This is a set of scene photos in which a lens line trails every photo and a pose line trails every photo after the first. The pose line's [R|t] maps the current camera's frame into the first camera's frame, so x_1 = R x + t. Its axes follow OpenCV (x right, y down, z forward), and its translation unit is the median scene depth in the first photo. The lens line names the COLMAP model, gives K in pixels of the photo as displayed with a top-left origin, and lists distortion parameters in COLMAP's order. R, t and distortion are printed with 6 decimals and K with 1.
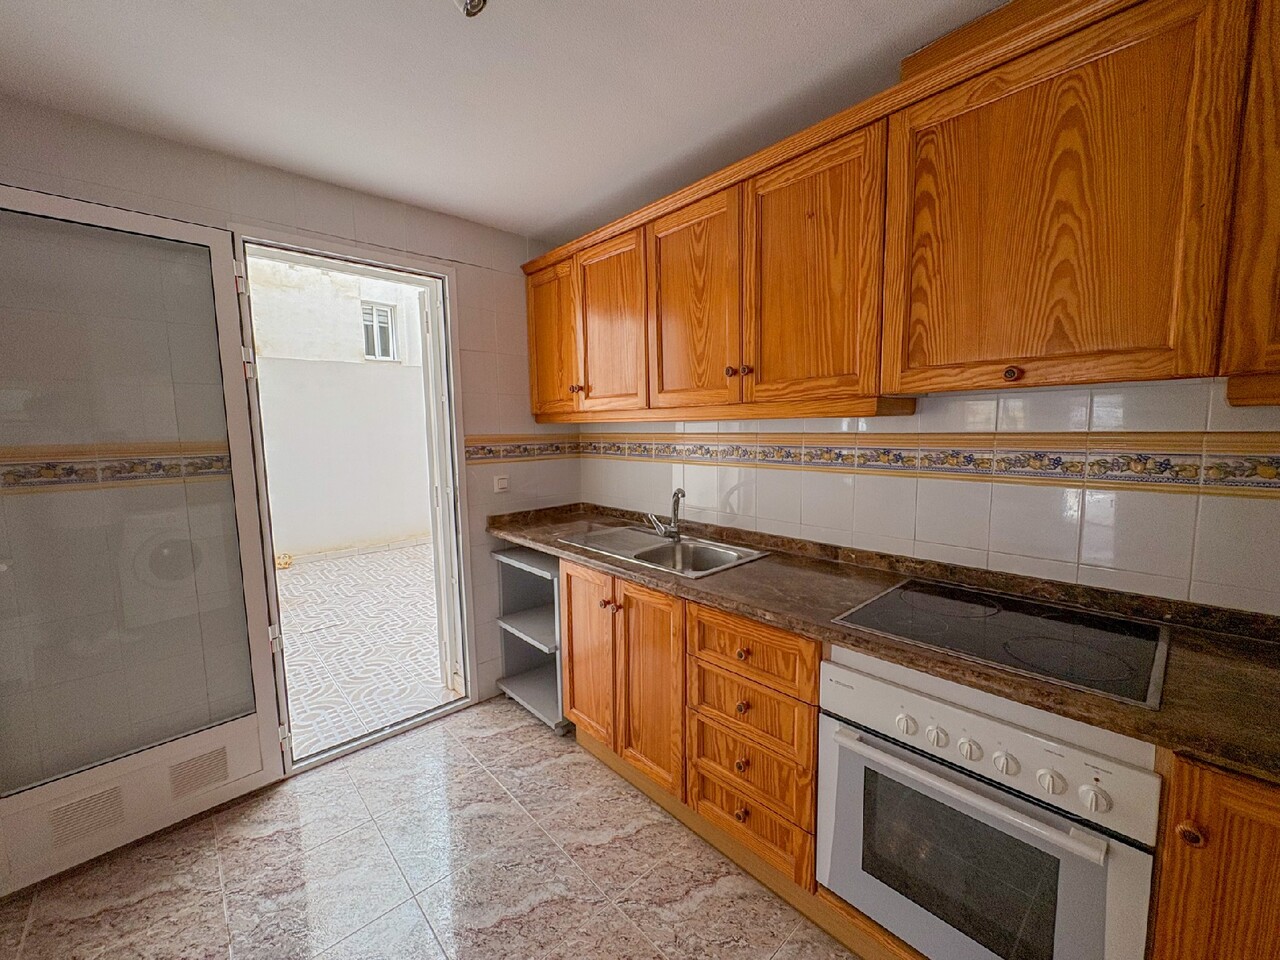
lens RADIAL K [[512.2, 0, 645.2], [0, 512.2, 481.2], [0, 0, 1]] dist [0.001097, 0.000178]
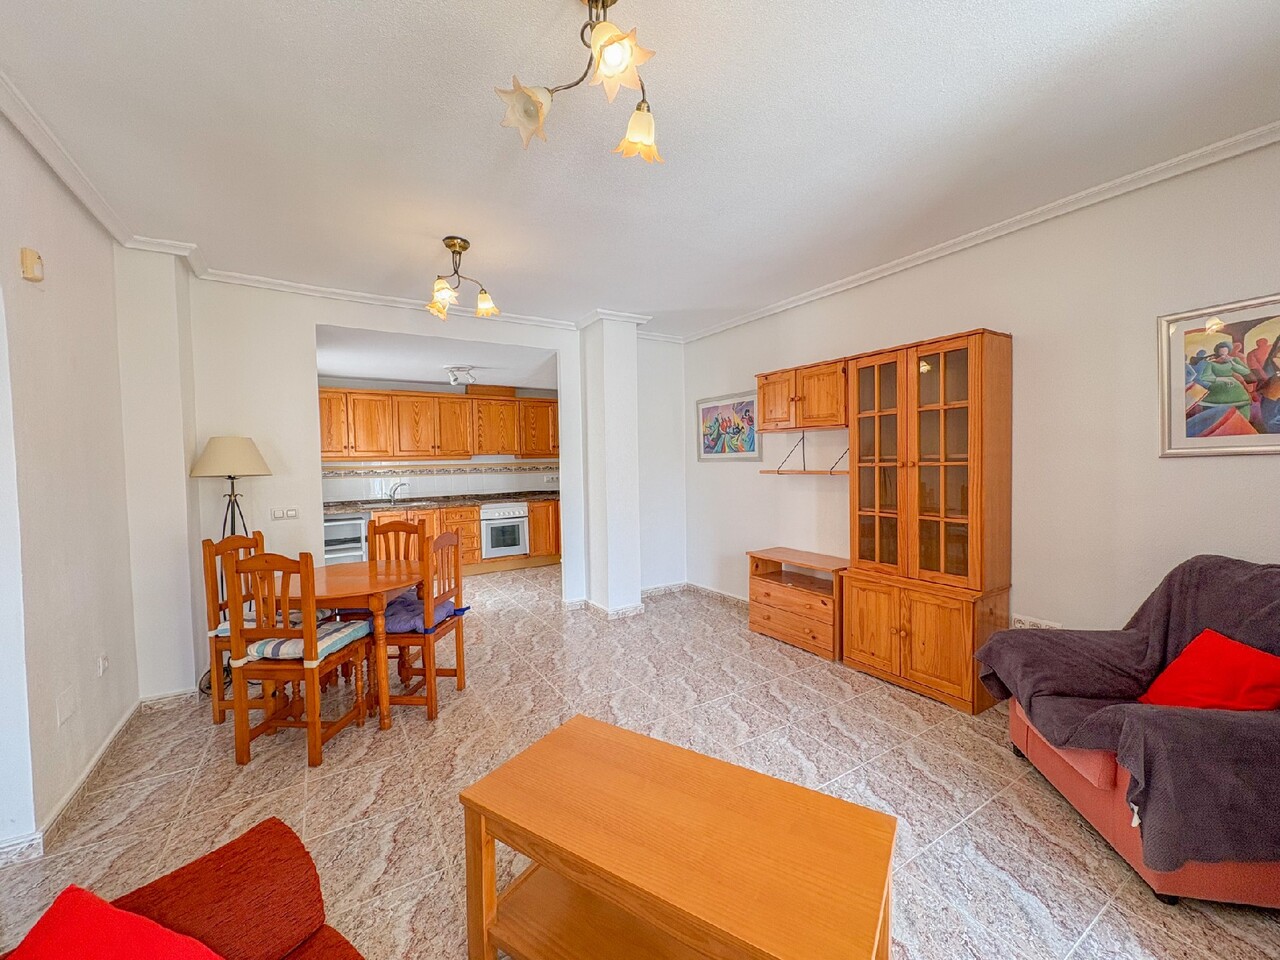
lens RADIAL K [[512.2, 0, 638.5], [0, 512.2, 475.8], [0, 0, 1]] dist [0.001097, 0.000178]
pose [[0.182781, -0.017019, 0.983006, -3.172865], [0.120576, 0.992690, -0.005233, 0.181785], [-0.975732, 0.119484, 0.183497, -1.061112]]
